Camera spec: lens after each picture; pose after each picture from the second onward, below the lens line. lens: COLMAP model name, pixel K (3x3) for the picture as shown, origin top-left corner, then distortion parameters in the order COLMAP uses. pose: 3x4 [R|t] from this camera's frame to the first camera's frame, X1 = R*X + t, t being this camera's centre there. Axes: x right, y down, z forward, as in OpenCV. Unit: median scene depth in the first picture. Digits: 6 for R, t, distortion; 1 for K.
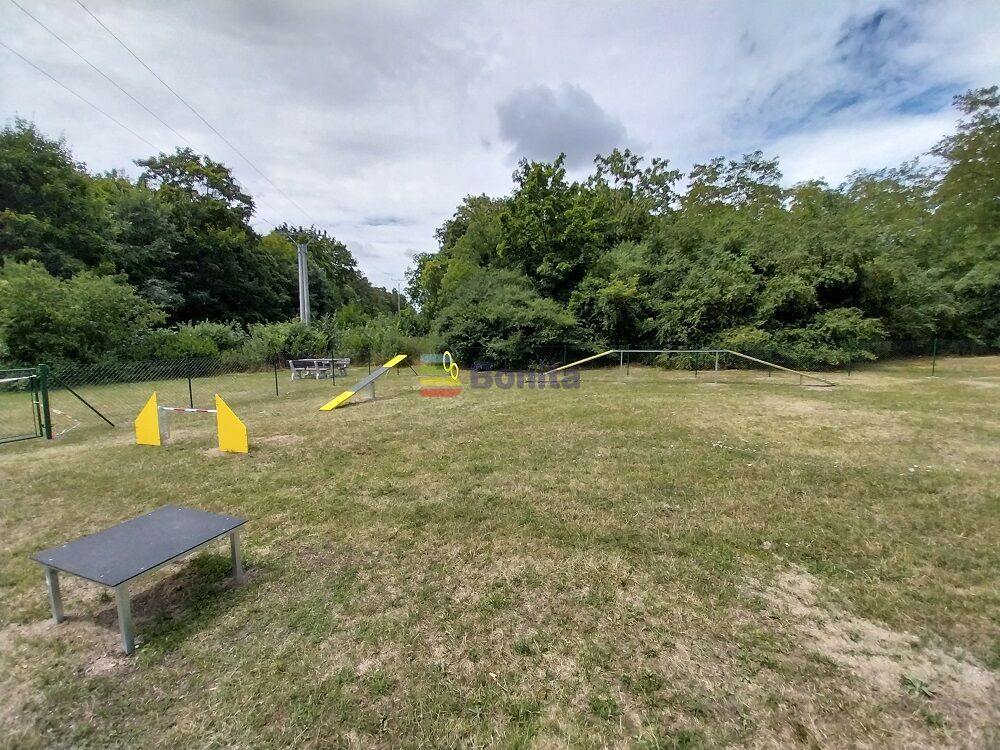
lens RADIAL K [[400.8, 0, 500.0], [0, 400.8, 375.0], [0, 0, 1]] dist [0.018228, -0.017921]
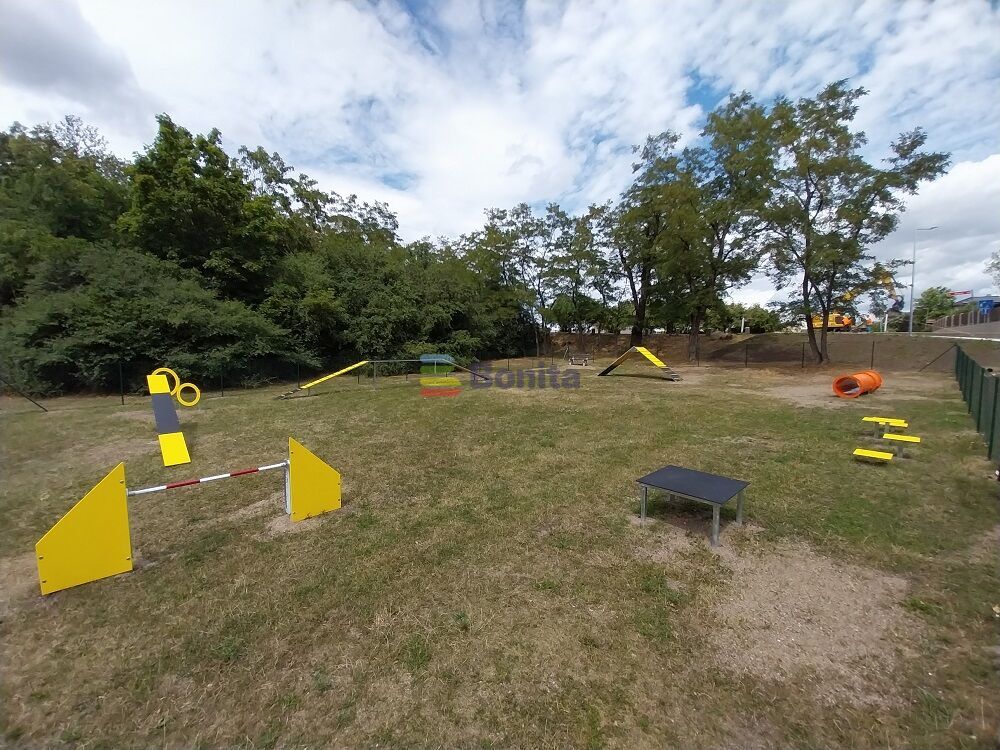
lens RADIAL K [[400.8, 0, 500.0], [0, 400.8, 375.0], [0, 0, 1]] dist [0.018228, -0.017921]
pose [[0.489833, -0.054464, 0.870114, -0.354030], [0.073302, 0.997086, 0.021146, -0.014939], [-0.868729, 0.053423, 0.492398, 0.111097]]
